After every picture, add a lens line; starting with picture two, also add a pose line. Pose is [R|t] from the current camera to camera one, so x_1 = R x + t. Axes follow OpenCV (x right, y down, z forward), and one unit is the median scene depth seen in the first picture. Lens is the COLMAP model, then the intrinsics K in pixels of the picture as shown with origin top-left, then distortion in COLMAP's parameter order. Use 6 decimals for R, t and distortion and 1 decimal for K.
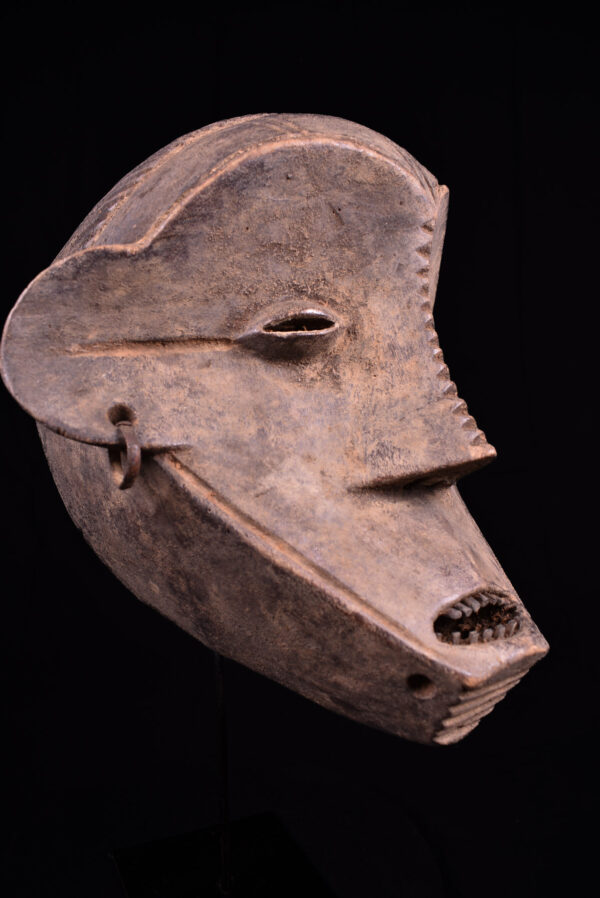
lens RADIAL K [[699.6, 0, 299.2], [0, 699.6, 449.7], [0, 0, 1]] dist [-0.099379, 0.003968]
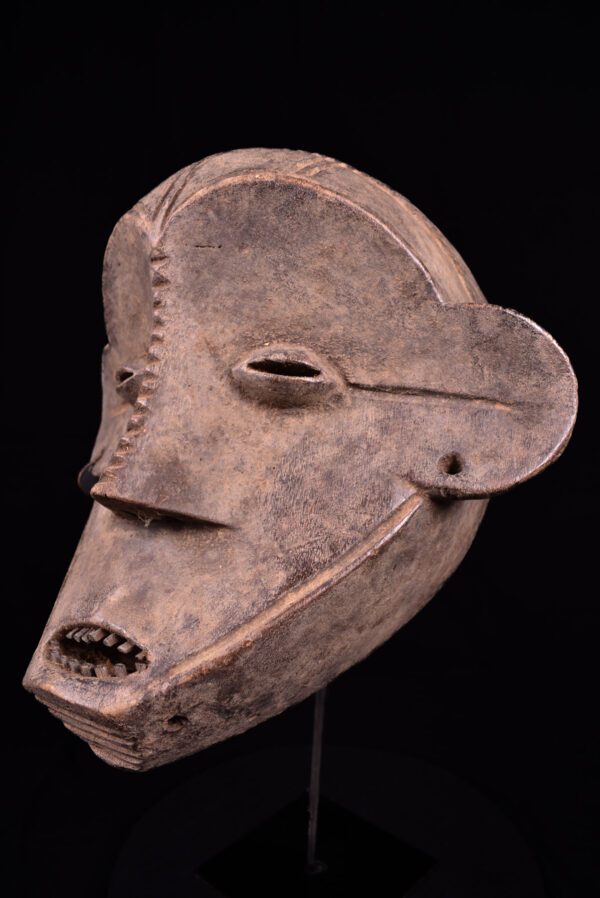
lens RADIAL K [[699.6, 0, 305.5], [0, 699.6, 449.3], [0, 0, 1]] dist [-0.099379, 0.003968]
pose [[0.159357, 0.000778, -0.987221, 1.305434], [0.021411, 0.999762, 0.004244, -0.053471], [0.986989, -0.021813, 0.159302, 1.142087]]
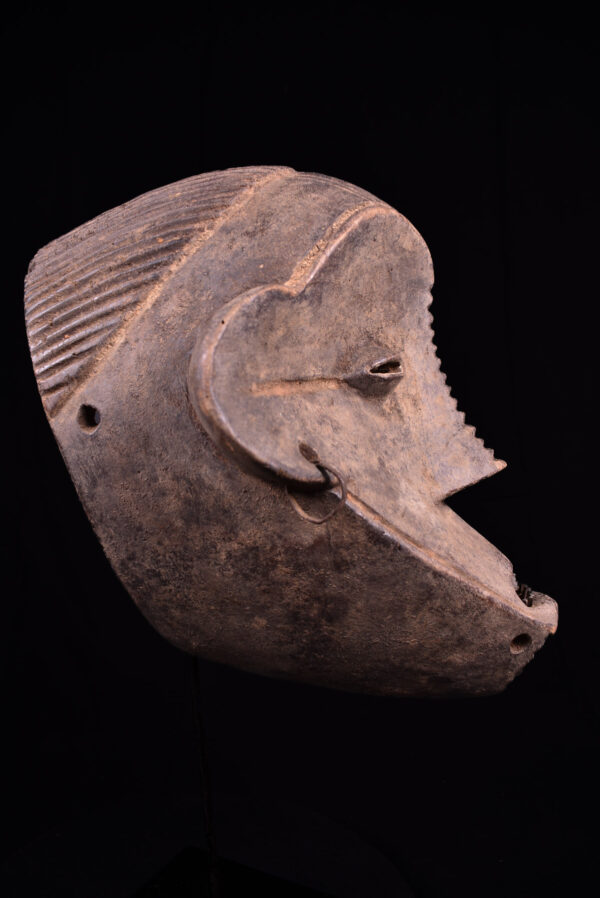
lens RADIAL K [[699.6, 0, 299.9], [0, 699.6, 450.5], [0, 0, 1]] dist [-0.099379, 0.003968]
pose [[0.792492, -0.055951, 0.607311, -0.850658], [0.072677, 0.997351, -0.002953, -0.048239], [-0.605537, 0.046478, 0.794459, 0.171612]]
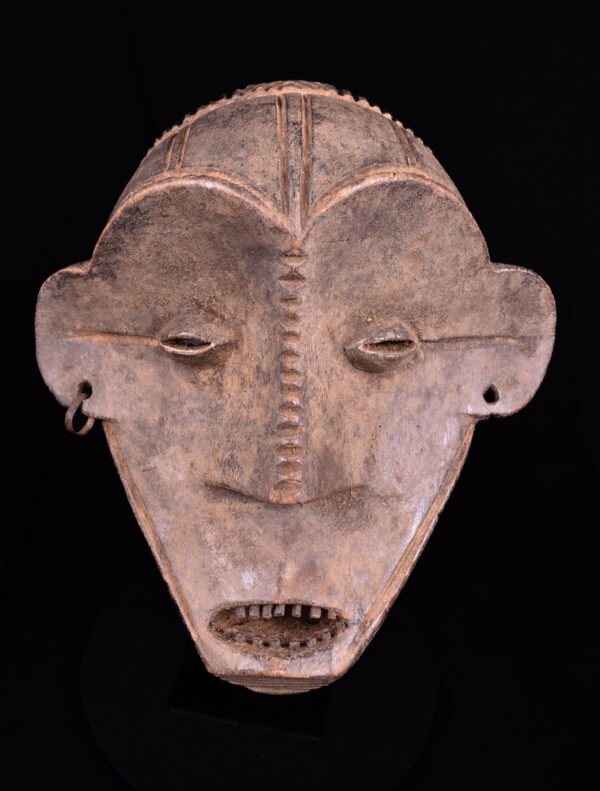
lens RADIAL K [[728.5, 0, 285.3], [0, 728.5, 353.2], [0, 0, 1]] dist [-0.099233, 0.000000]
pose [[0.685203, 0.229306, -0.691314, 0.990680], [0.019564, 0.943012, 0.332183, -0.577322], [0.728089, -0.241138, 0.641669, 0.342451]]
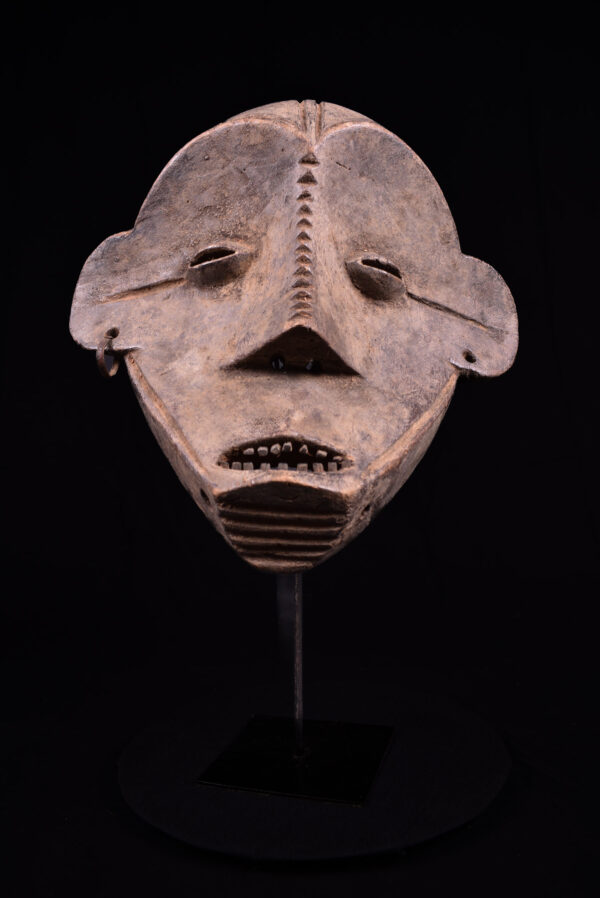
lens RADIAL K [[699.6, 0, 301.3], [0, 699.6, 450.0], [0, 0, 1]] dist [-0.099379, 0.003968]
pose [[0.728388, -0.029538, -0.684528, 1.097195], [-0.022537, 0.997497, -0.067024, 0.301132], [0.684794, 0.064247, 0.725899, 0.143400]]
